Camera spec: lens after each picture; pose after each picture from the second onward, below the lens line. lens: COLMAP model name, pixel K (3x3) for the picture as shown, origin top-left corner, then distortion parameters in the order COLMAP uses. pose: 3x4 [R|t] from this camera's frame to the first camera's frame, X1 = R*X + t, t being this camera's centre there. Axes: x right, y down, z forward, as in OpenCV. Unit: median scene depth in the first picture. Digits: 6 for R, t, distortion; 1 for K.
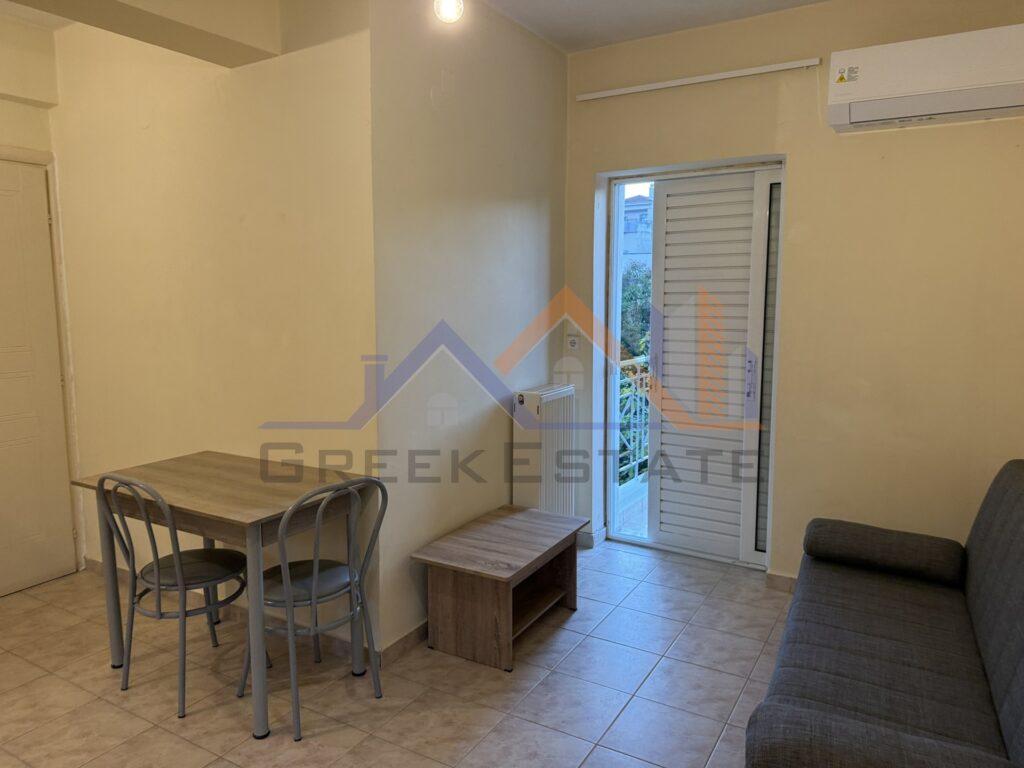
lens RADIAL K [[729.9, 0, 496.5], [0, 729.9, 382.4], [0, 0, 1]] dist [0.127482, -0.166643]
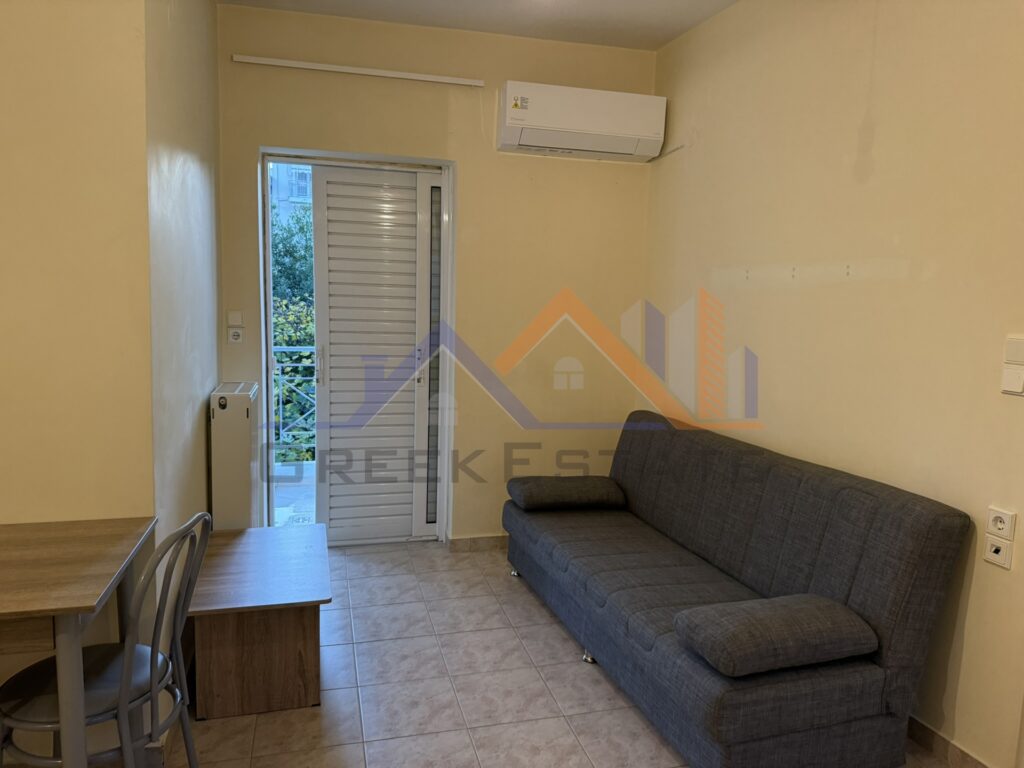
lens RADIAL K [[728.2, 0, 519.2], [0, 728.2, 385.3], [0, 0, 1]] dist [0.115842, -0.134617]
pose [[0.695736, -0.068896, 0.714986, -0.335451], [0.064194, 0.997370, 0.033641, -0.003302], [-0.715424, 0.022493, 0.698329, 0.160906]]
